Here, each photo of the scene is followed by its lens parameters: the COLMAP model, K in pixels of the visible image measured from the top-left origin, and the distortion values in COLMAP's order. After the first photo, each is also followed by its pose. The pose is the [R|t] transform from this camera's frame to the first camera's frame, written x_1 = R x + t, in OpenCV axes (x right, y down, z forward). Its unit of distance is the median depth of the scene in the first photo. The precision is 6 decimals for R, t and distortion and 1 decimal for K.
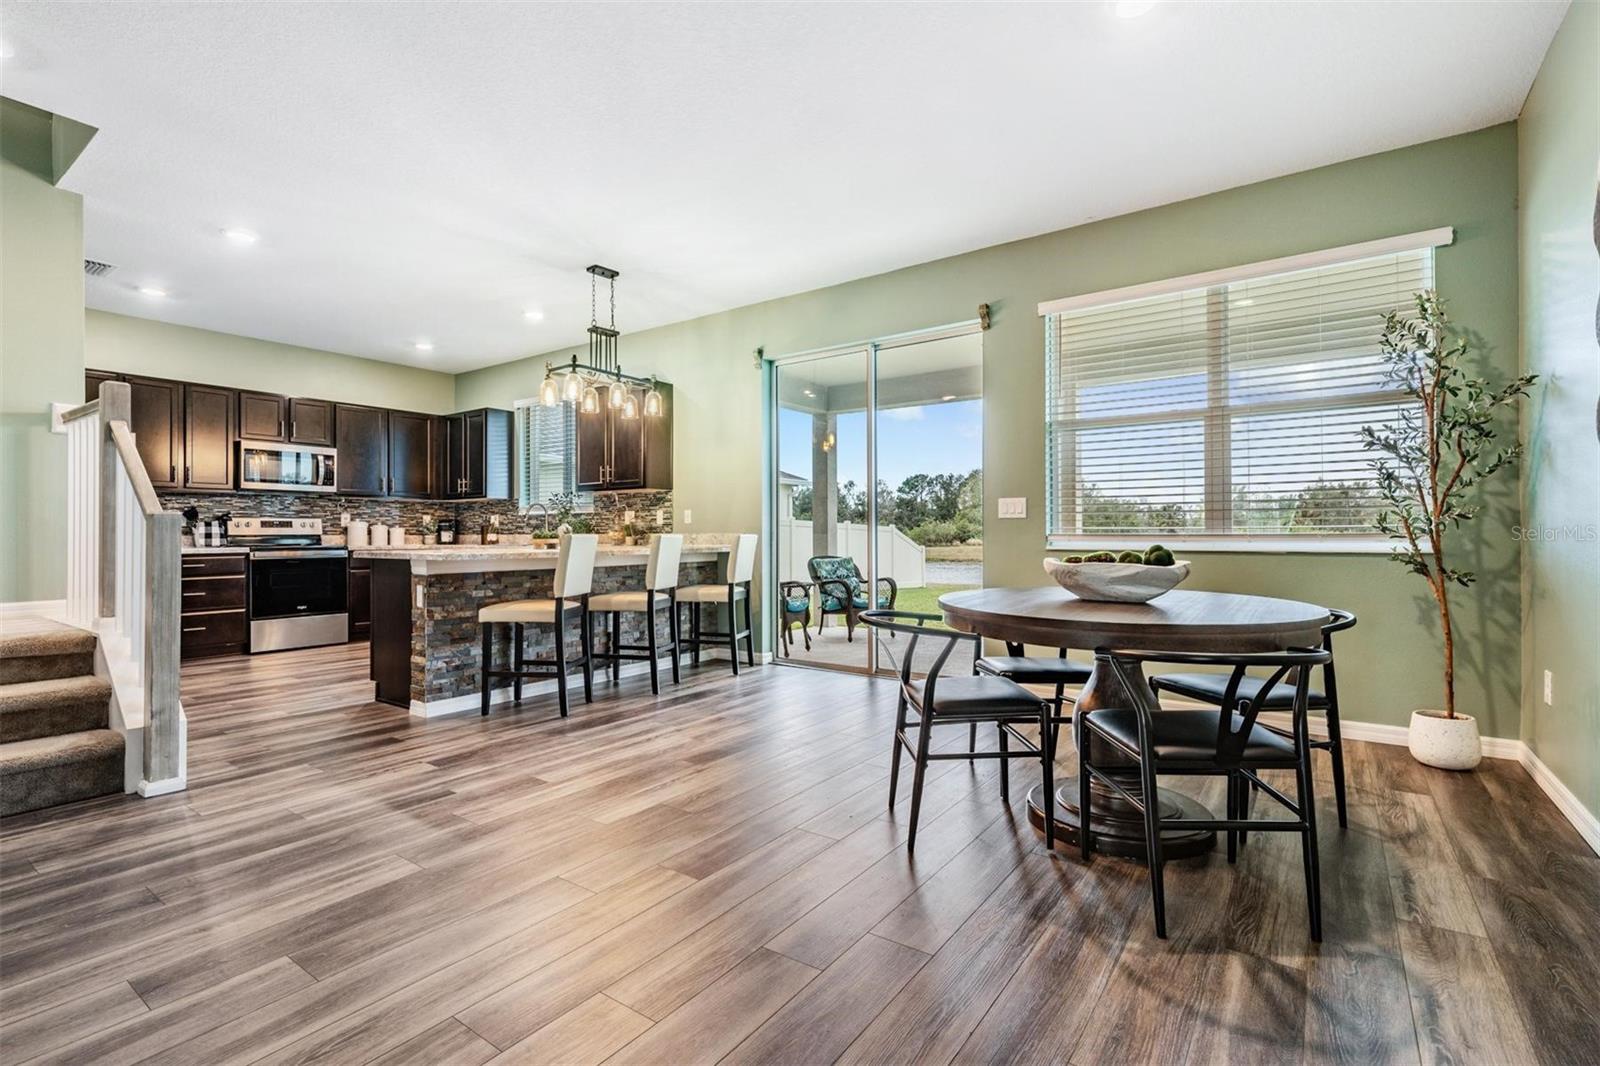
lens RADIAL K [[735.1, 0, 797.8], [0, 735.1, 531.7], [0, 0, 1]] dist [-0.000024, 0.000172]
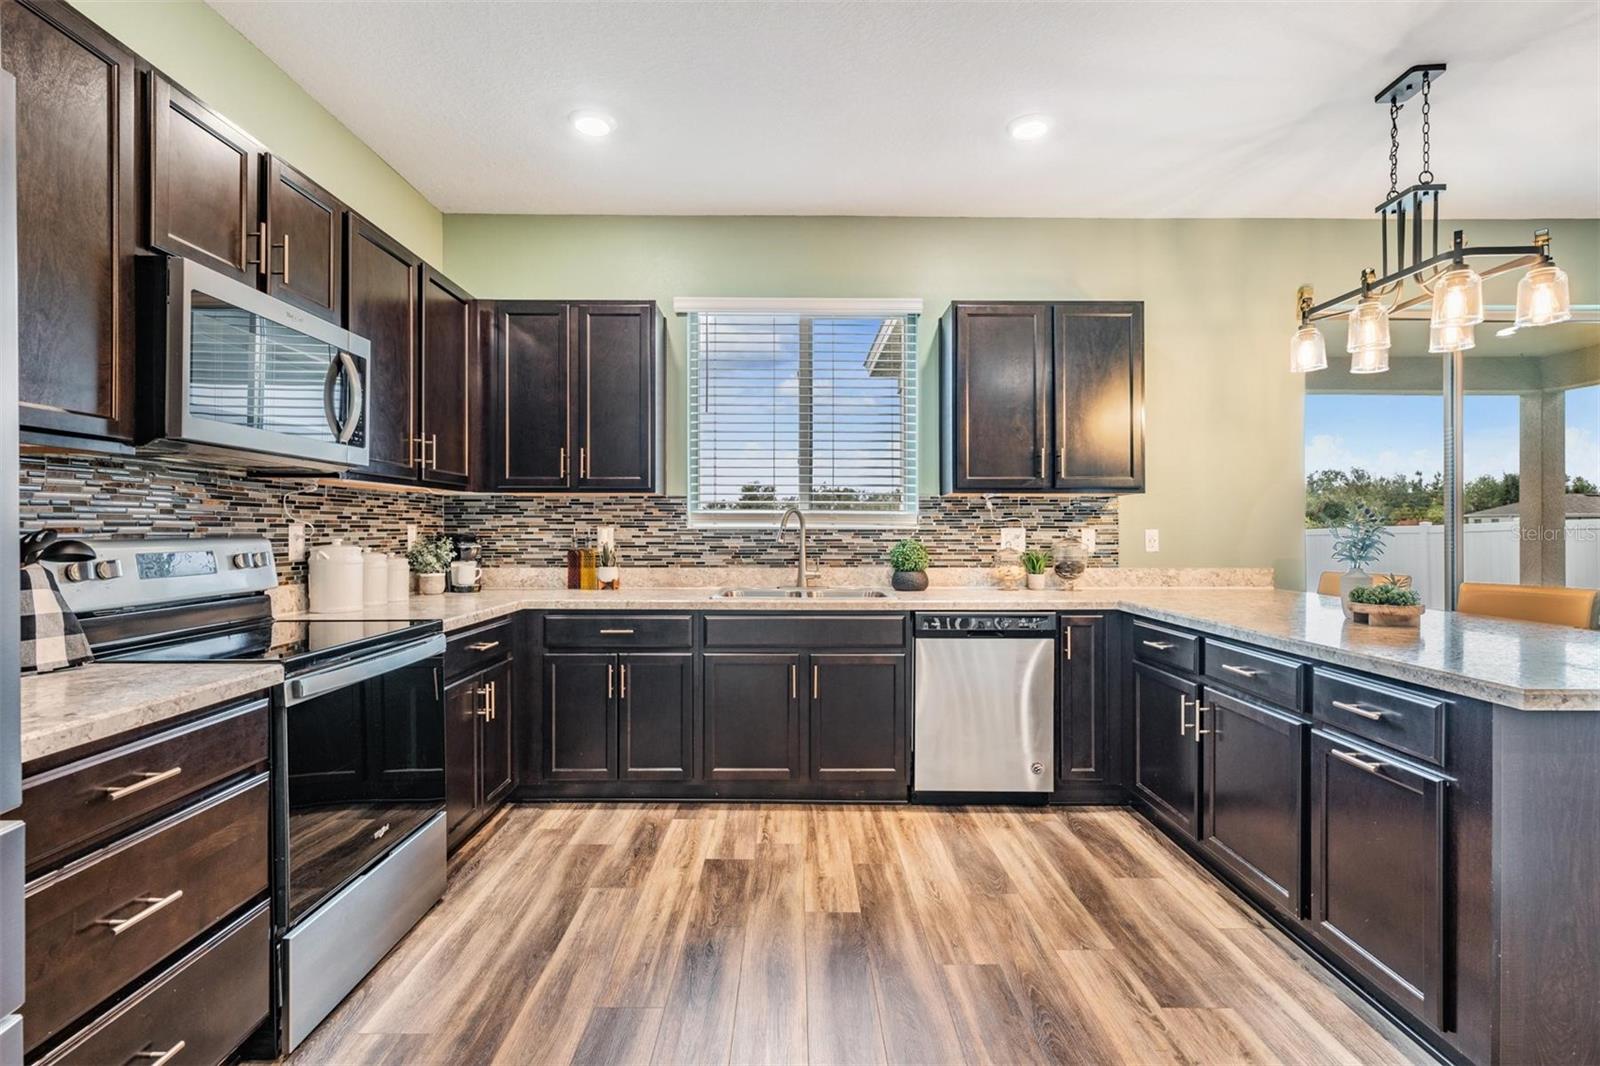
lens RADIAL K [[749.2, 0, 797.4], [0, 749.2, 529.9], [0, 0, 1]] dist [0.000801, -0.000255]
pose [[0.809343, 0.003931, 0.587323, -0.815501], [-0.007088, 0.999970, 0.003074, -0.031677], [-0.587293, -0.006651, 0.809347, 0.724152]]
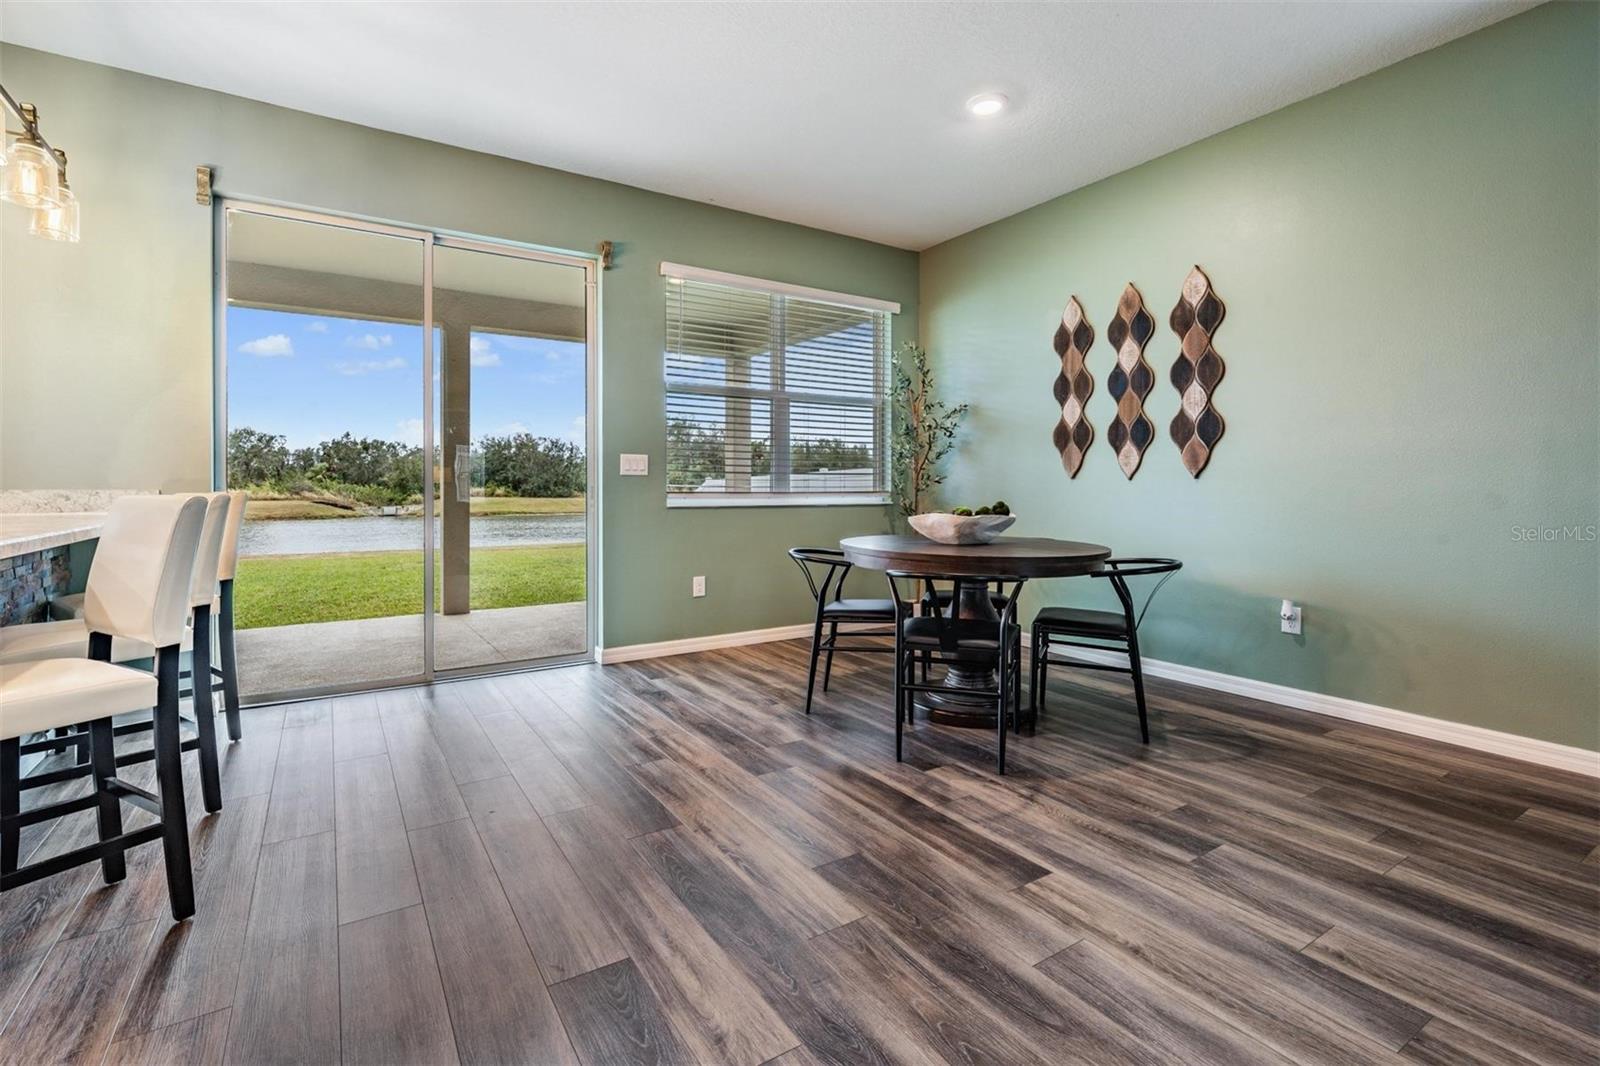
lens RADIAL K [[731.3, 0, 793.4], [0, 731.3, 490.2], [0, 0, 1]] dist [-0.001049, 0.000186]
pose [[0.371034, -0.000933, 0.928619, -0.413569], [-0.006205, 0.999975, 0.003483, -0.002639], [-0.928599, -0.007054, 0.371019, 0.360892]]
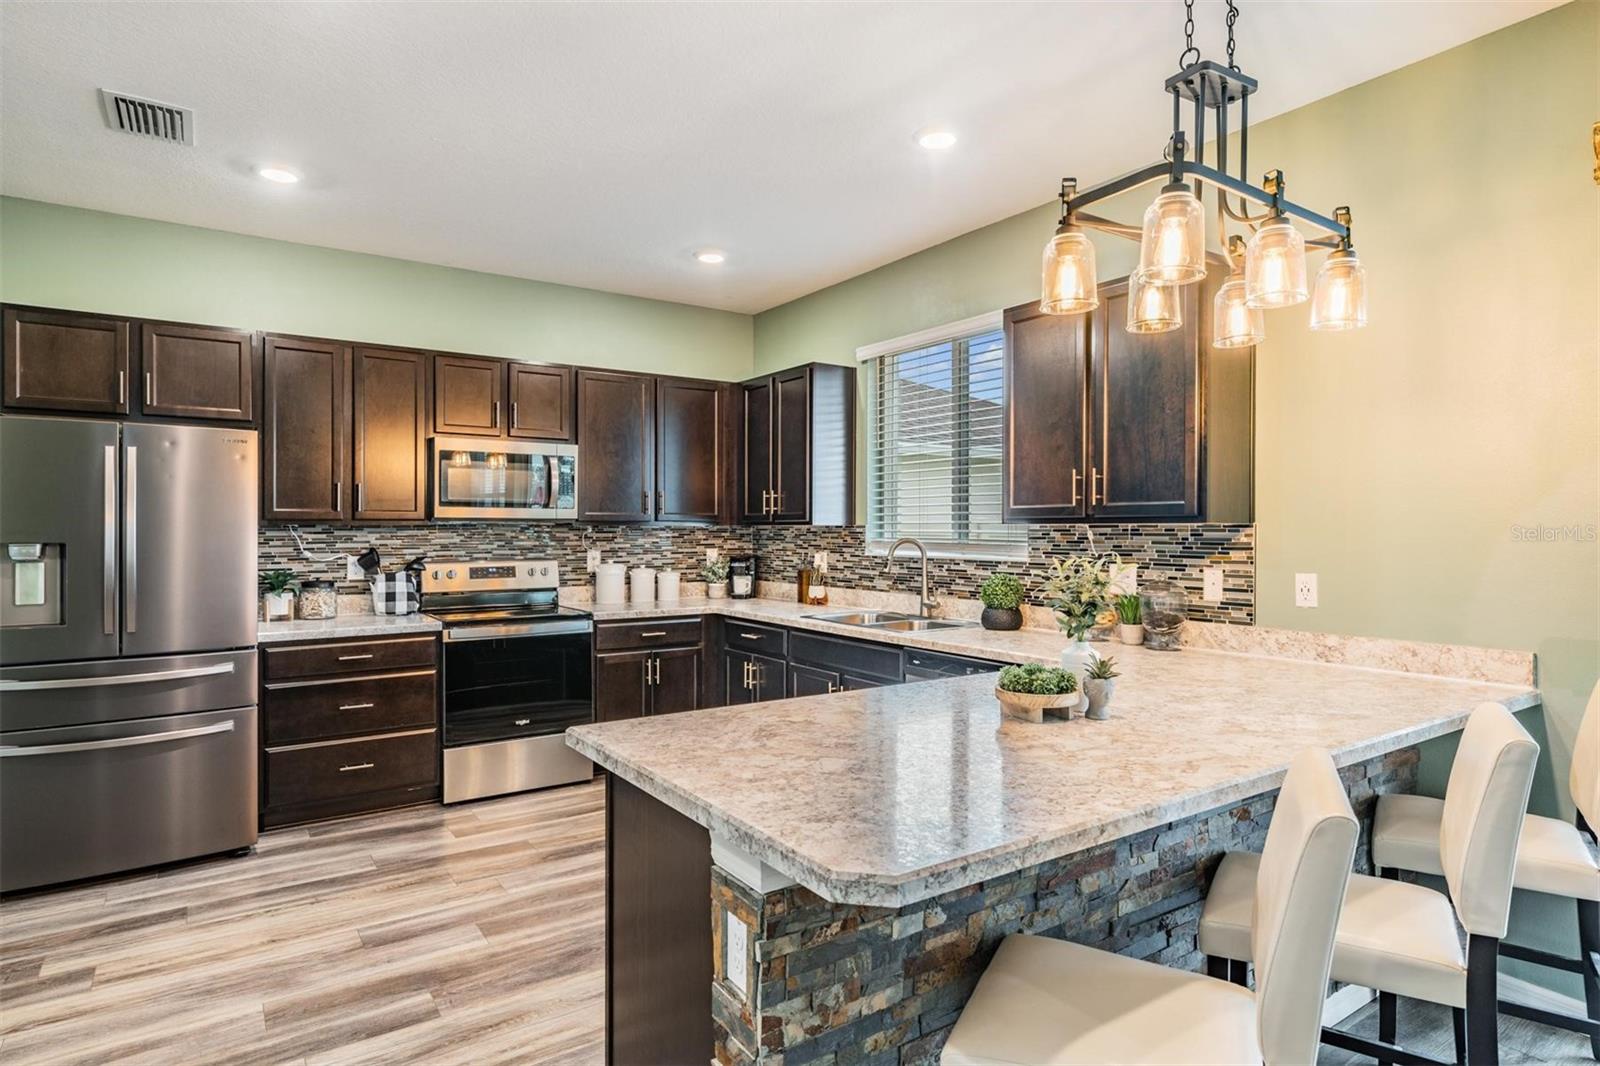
lens RADIAL K [[876.2, 0, 795.8], [0, 876.2, 528.9], [0, 0, 1]] dist [0.002868, -0.000166]
pose [[0.937843, 0.004623, -0.347029, -0.266109], [-0.002705, 0.999978, 0.006010, -0.060978], [0.347049, -0.004698, 0.937835, 0.486643]]
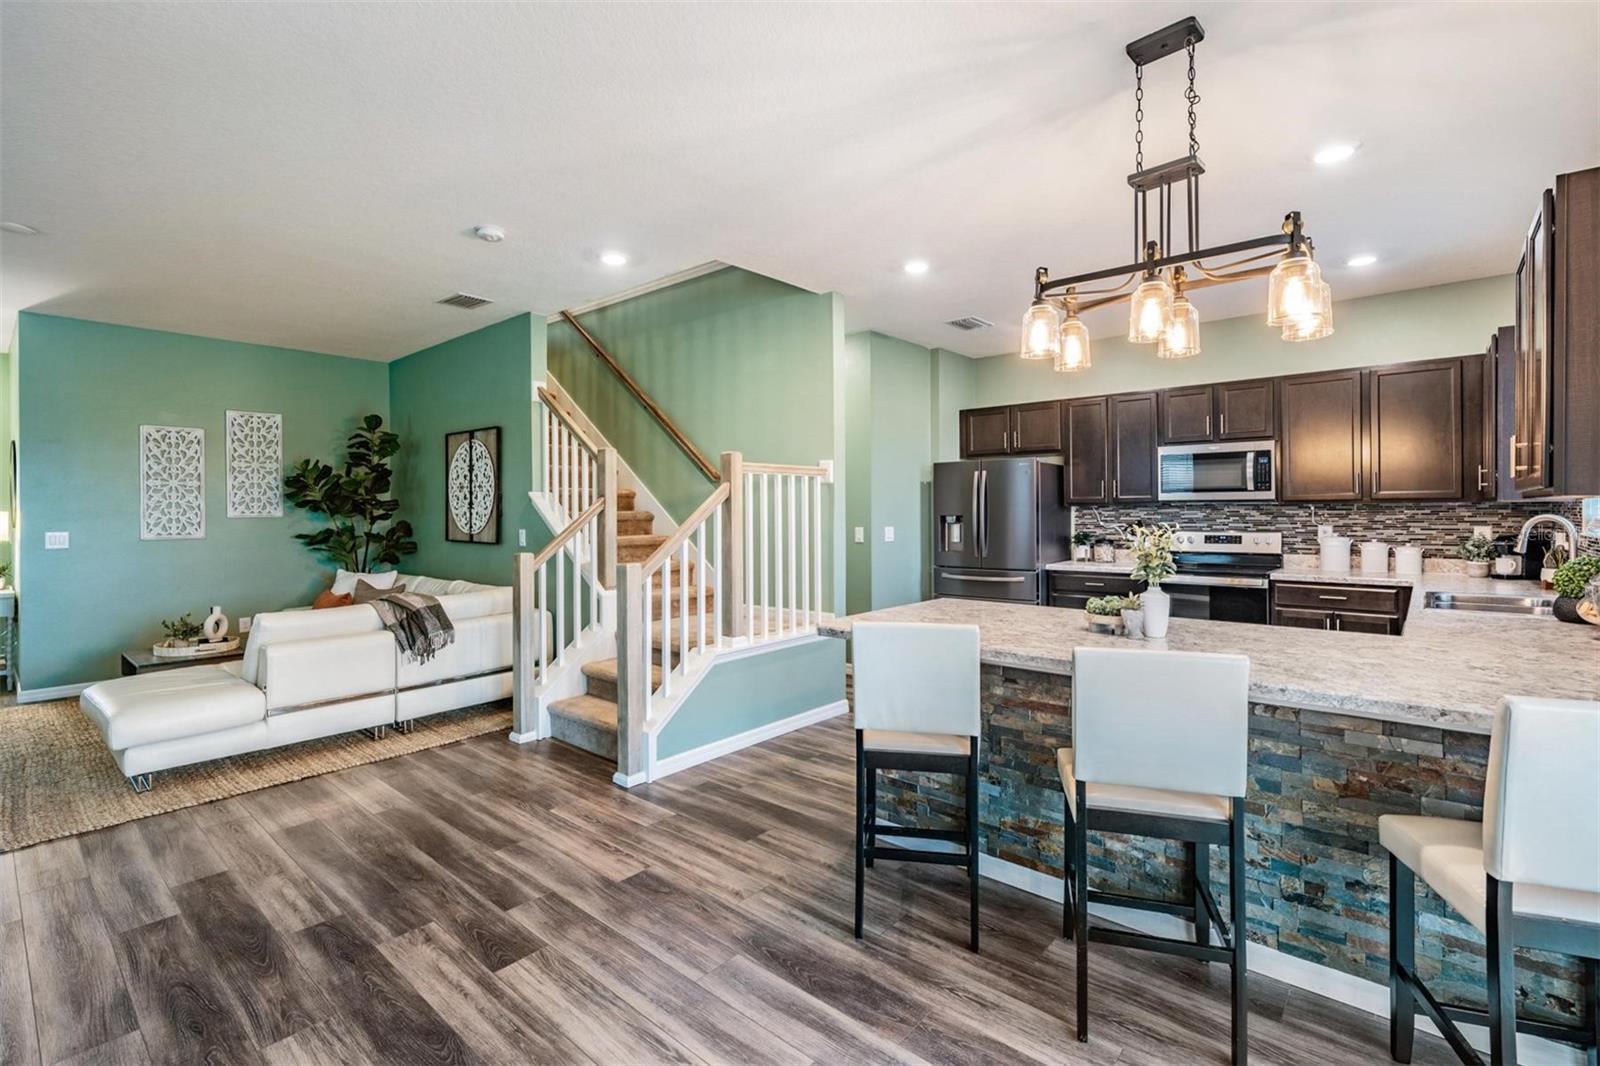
lens RADIAL K [[723.8, 0, 795.0], [0, 723.8, 513.9], [0, 0, 1]] dist [0.001909, -0.000554]
pose [[-0.097413, 0.008389, -0.995209, 0.178746], [0.011364, 0.999909, 0.007316, -0.060044], [0.995179, -0.010597, -0.097499, 0.715553]]
